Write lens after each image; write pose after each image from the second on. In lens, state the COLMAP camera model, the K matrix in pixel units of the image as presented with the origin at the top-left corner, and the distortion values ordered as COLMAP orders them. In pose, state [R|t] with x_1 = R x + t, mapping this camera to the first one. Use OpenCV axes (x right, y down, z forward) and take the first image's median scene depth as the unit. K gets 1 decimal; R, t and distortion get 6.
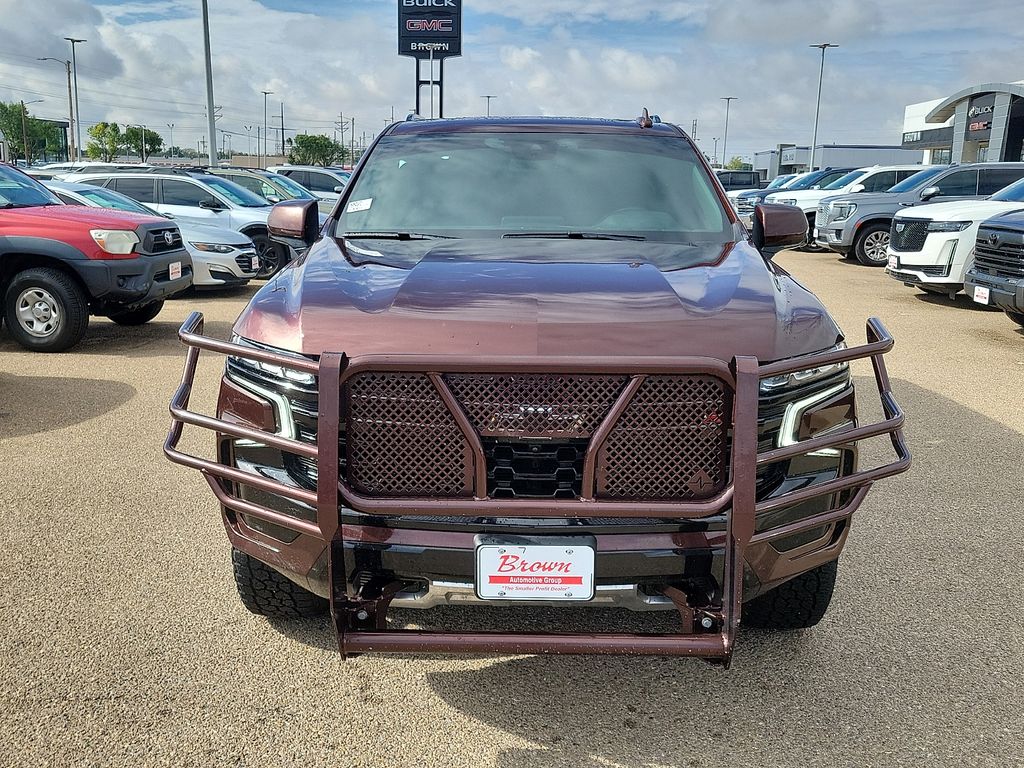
lens RADIAL K [[915.9, 0, 501.3], [0, 915.9, 384.3], [0, 0, 1]] dist [0.064440, -0.032612]
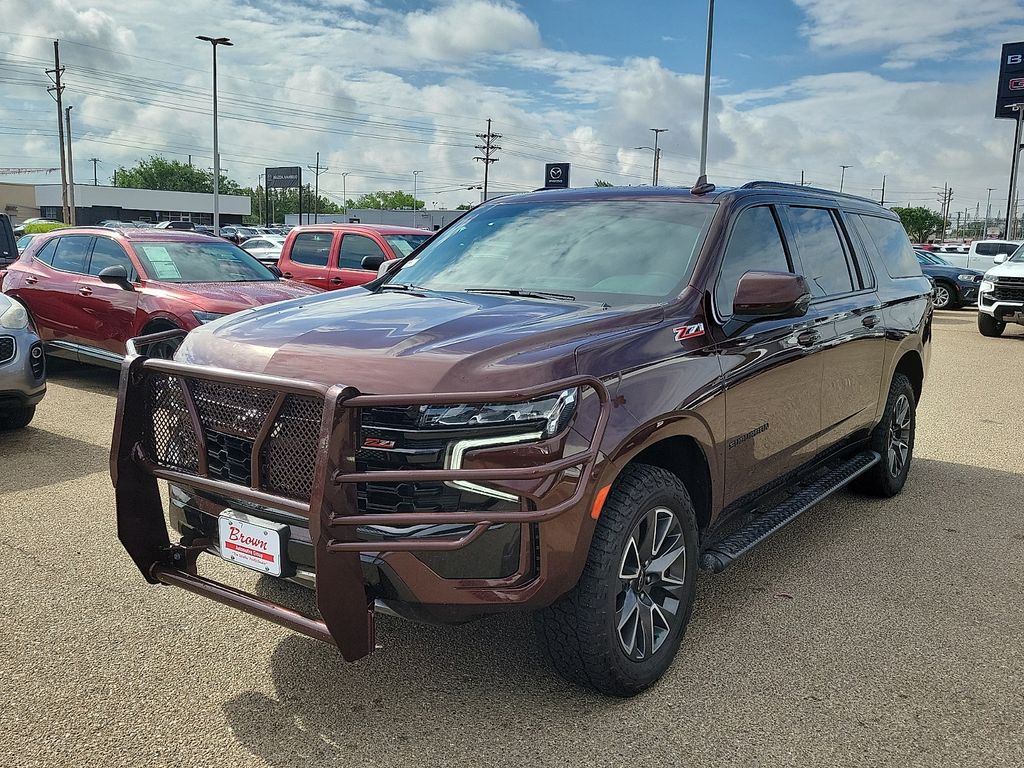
lens RADIAL K [[915.9, 0, 503.3], [0, 915.9, 389.4], [0, 0, 1]] dist [0.064440, -0.032612]
pose [[0.820338, 0.098972, -0.563249, 0.035184], [-0.138763, 0.989925, -0.028155, -0.000697], [0.554788, 0.101255, 0.825807, 0.004384]]
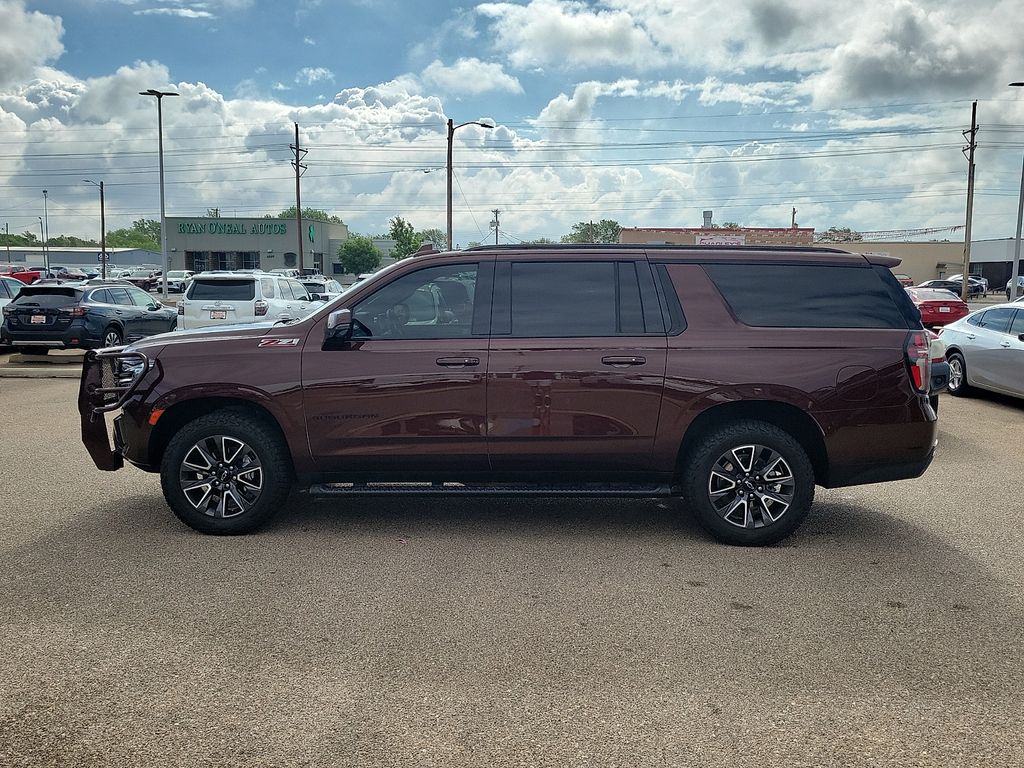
lens RADIAL K [[956.2, 0, 514.7], [0, 956.2, 382.2], [0, 0, 1]] dist [0.045872, 0.000000]
pose [[0.015504, 0.096119, -0.995249, 0.104586], [-0.230601, 0.968879, 0.089980, -0.016252], [0.972925, 0.228110, 0.037186, 0.069659]]
